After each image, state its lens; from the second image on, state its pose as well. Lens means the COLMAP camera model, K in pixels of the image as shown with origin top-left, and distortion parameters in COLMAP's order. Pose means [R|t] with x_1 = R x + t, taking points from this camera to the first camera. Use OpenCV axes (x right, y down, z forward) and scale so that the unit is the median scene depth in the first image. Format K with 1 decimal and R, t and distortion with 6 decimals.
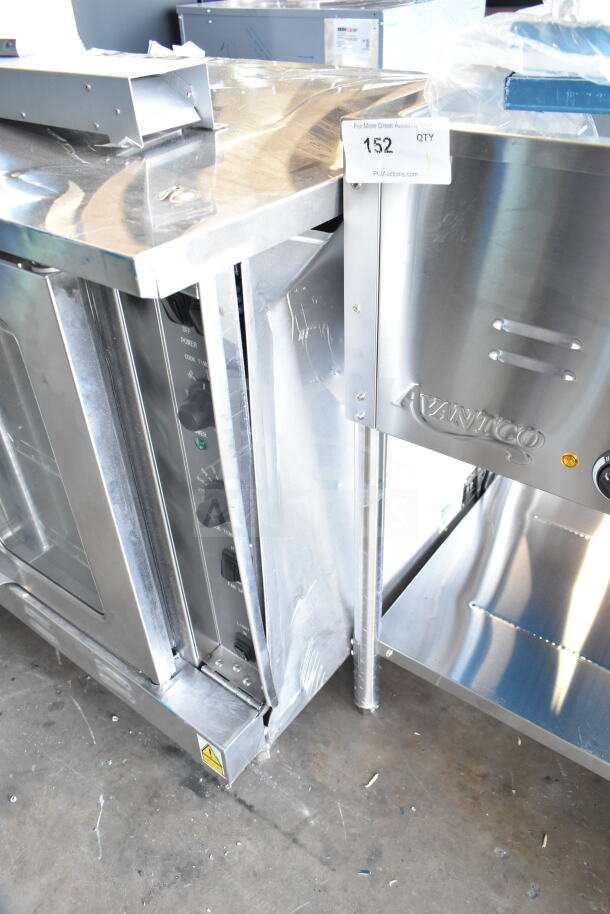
lens RADIAL K [[696.6, 0, 305.0], [0, 696.6, 457.0], [0, 0, 1]] dist [0.000516, -0.001046]
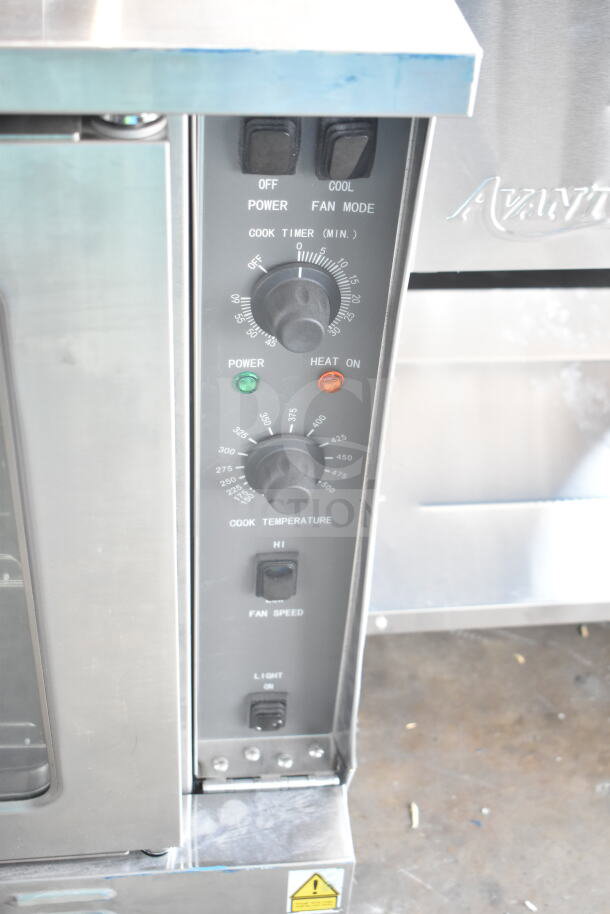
lens RADIAL K [[1252.5, 0, 305.0], [0, 1252.5, 457.0], [0, 0, 1]] dist [-0.016365, 0.007647]
pose [[0.725405, -0.391727, 0.565983, -0.546074], [0.345858, 0.918362, 0.192337, -0.109456], [-0.595121, 0.056228, 0.801667, 0.115789]]
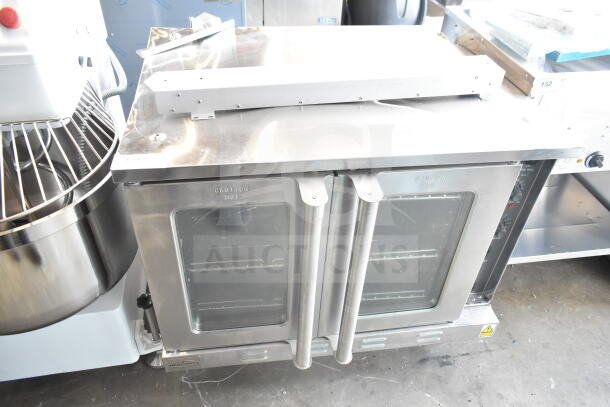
lens RADIAL K [[475.4, 0, 305.0], [0, 475.4, 203.5], [0, 0, 1]] dist [0.003096, 0.001409]
pose [[0.692608, -0.407929, 0.594884, -1.235848], [0.378138, 0.907653, 0.182147, -0.454831], [-0.614252, 0.098792, 0.782902, 0.057377]]
